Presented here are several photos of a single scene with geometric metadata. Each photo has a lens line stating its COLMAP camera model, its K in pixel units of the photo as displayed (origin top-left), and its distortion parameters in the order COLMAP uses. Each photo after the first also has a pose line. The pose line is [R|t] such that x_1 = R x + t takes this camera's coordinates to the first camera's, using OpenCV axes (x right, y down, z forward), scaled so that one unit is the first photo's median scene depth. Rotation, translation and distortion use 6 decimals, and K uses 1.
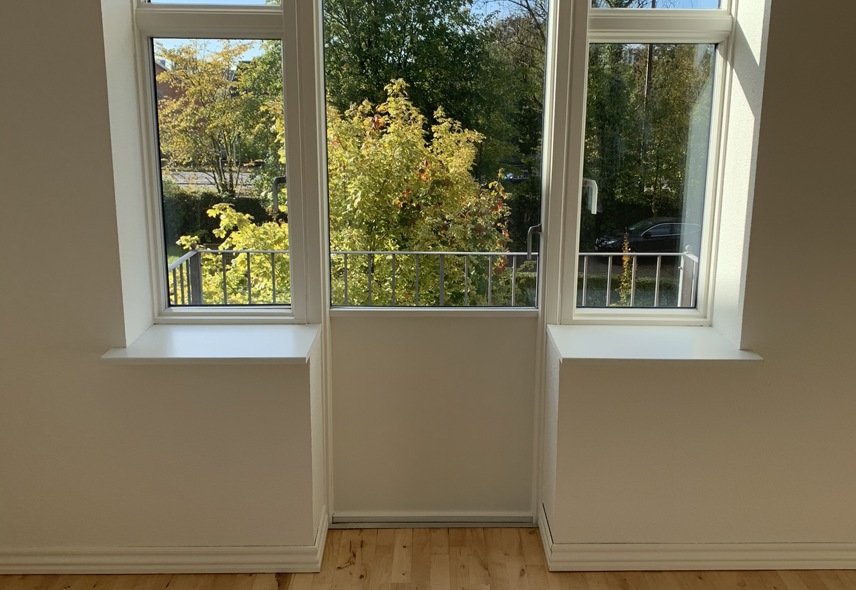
lens RADIAL K [[860.5, 0, 442.6], [0, 860.5, 306.3], [0, 0, 1]] dist [0.103378, -0.223957]
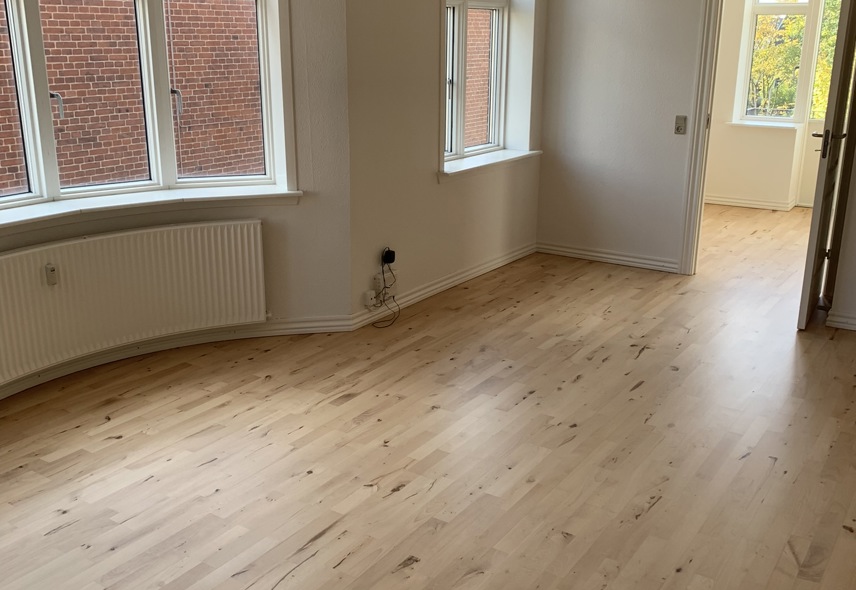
lens RADIAL K [[856.7, 0, 425.3], [0, 856.7, 291.0], [0, 0, 1]] dist [0.100663, -0.212252]
pose [[0.824321, 0.154187, -0.544721, 0.036838], [-0.133228, 0.988007, 0.078051, 0.041380], [0.550223, 0.008233, 0.834977, -0.159555]]
